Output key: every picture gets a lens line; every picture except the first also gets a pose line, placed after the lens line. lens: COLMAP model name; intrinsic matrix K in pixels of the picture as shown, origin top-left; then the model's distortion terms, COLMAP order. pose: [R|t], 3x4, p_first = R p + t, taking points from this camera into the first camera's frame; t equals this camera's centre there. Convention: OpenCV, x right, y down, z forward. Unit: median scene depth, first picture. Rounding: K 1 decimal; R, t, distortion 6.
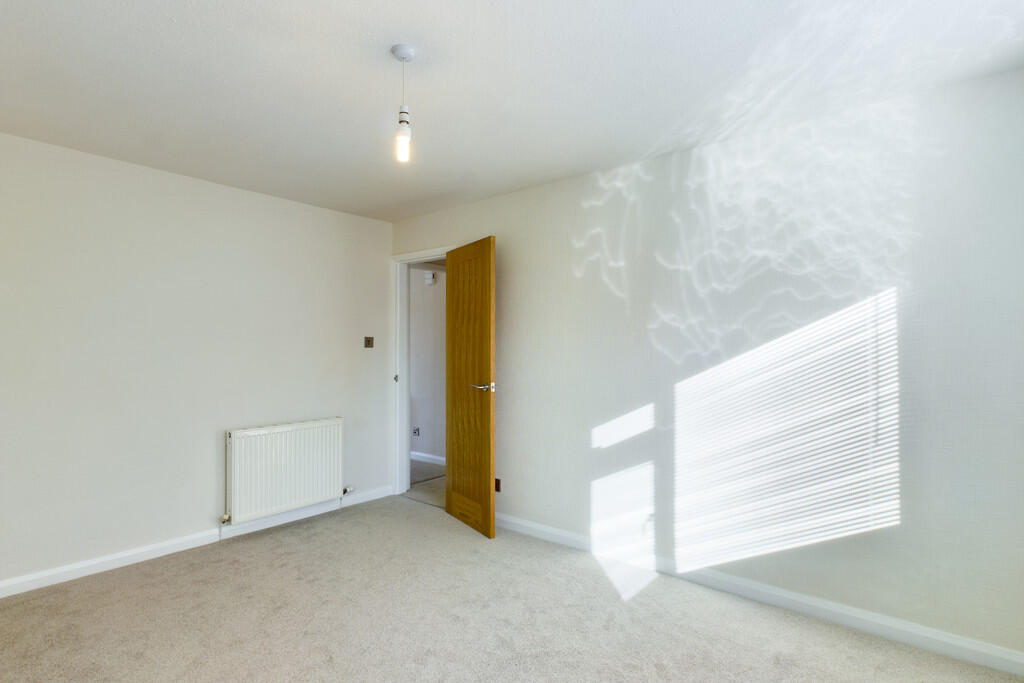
lens RADIAL K [[522.5, 0, 518.4], [0, 522.5, 347.3], [0, 0, 1]] dist [0.011598, 0.000176]
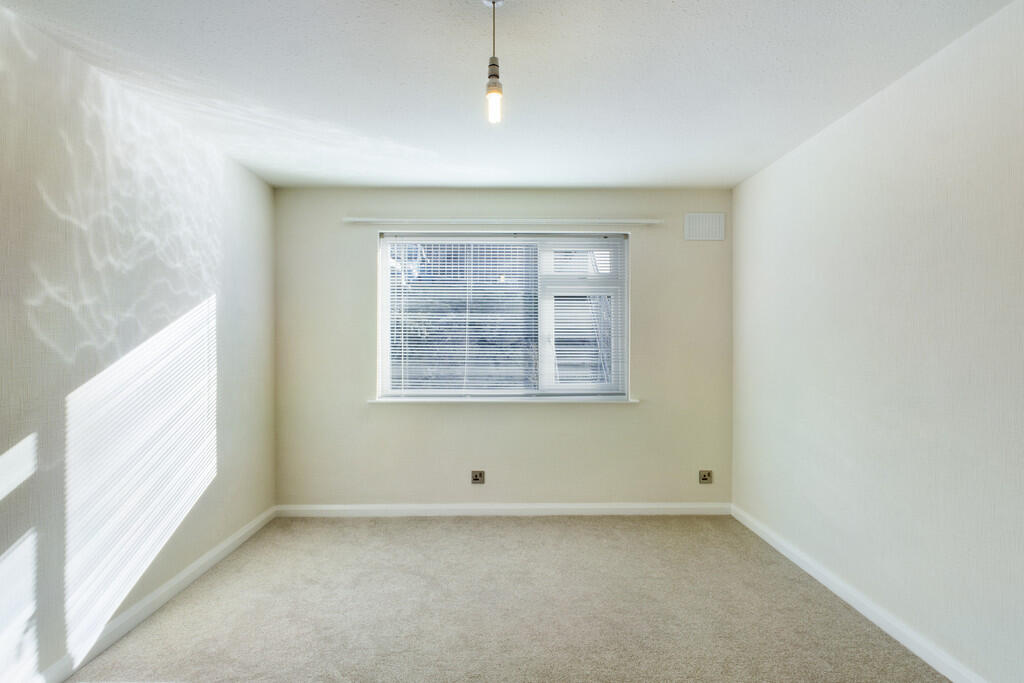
lens RADIAL K [[522.5, 0, 516.7], [0, 522.5, 340.8], [0, 0, 1]] dist [0.011598, 0.000176]
pose [[-0.650740, -0.001755, 0.759298, -0.616058], [-0.008075, 0.999957, -0.004609, 0.001768], [-0.759257, -0.009131, -0.650726, 1.057065]]
